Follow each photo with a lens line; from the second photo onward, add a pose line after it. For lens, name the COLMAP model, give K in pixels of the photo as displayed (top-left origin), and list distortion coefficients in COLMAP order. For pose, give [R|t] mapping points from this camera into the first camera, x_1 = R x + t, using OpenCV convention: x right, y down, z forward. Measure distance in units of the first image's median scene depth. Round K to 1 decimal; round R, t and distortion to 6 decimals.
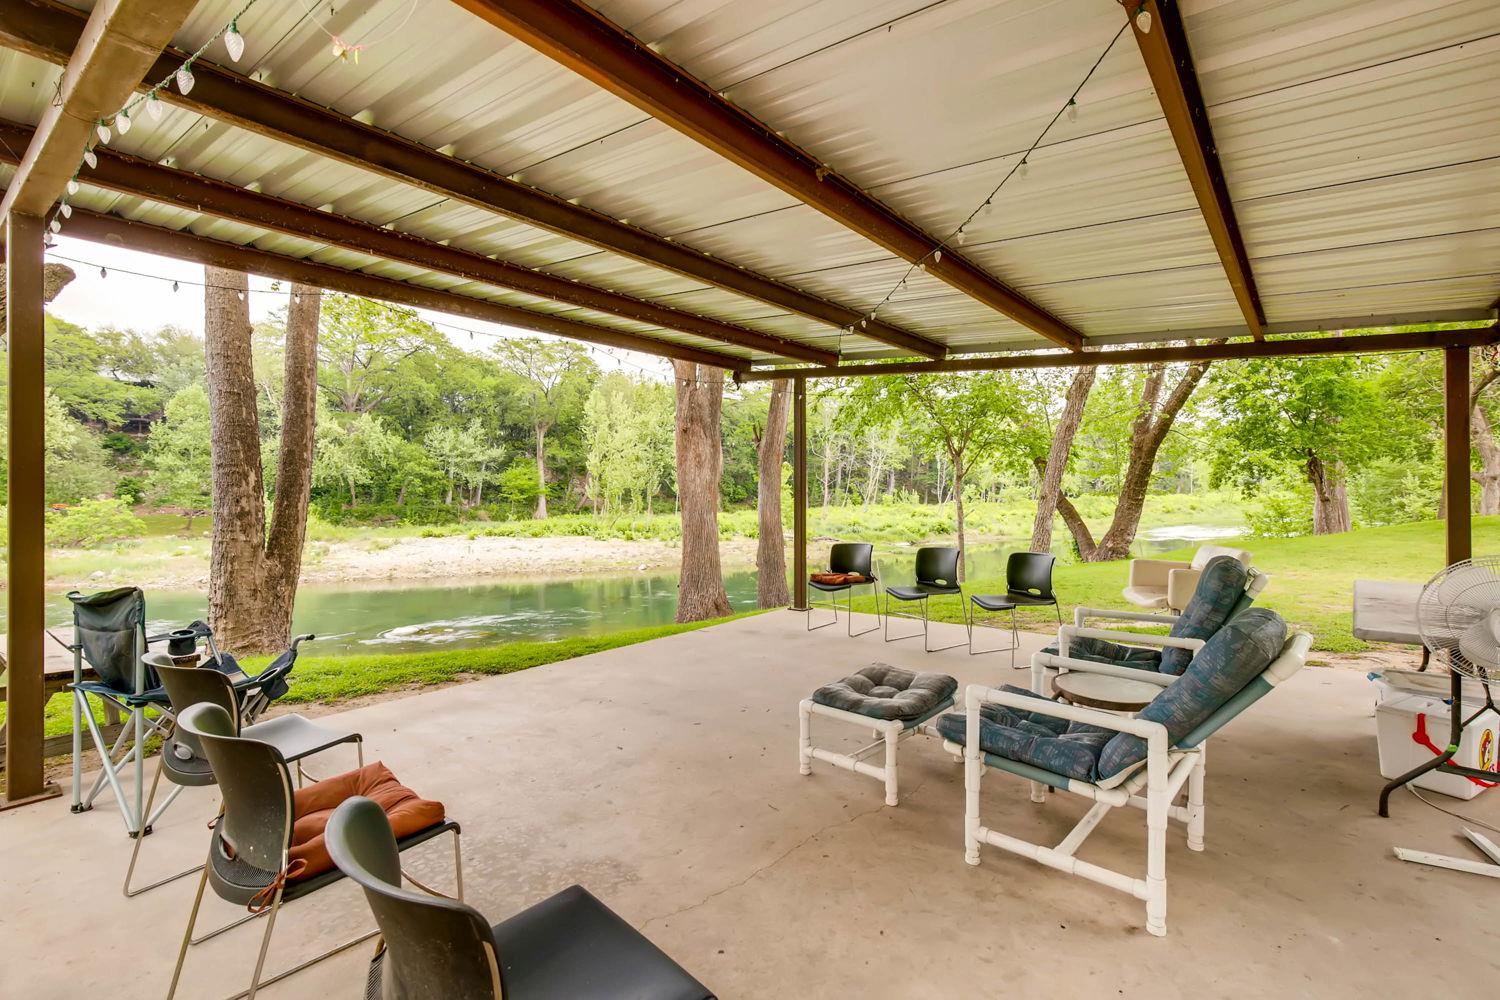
lens RADIAL K [[695.3, 0, 750.7], [0, 695.3, 500.5], [0, 0, 1]] dist [-0.003983, 0.005260]
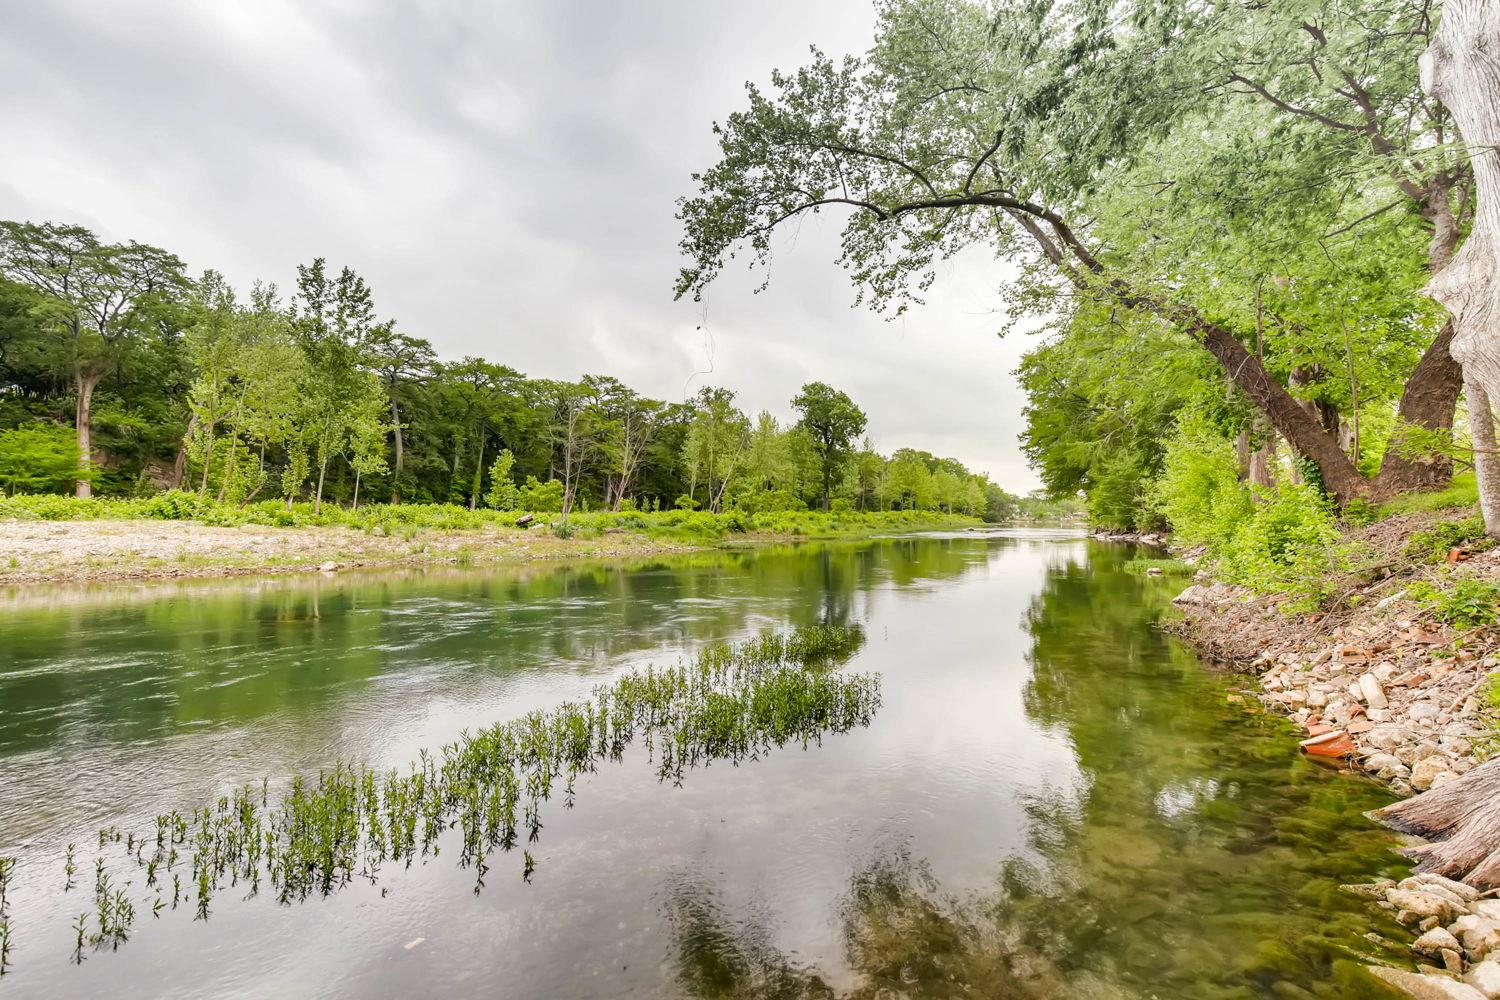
lens RADIAL K [[695.3, 0, 753.3], [0, 695.3, 501.1], [0, 0, 1]] dist [-0.003983, 0.005260]
pose [[0.892261, 0.022887, 0.450940, -0.052380], [-0.004990, 0.999153, -0.040836, 0.032278], [-0.451493, 0.034186, 0.891619, 0.195269]]
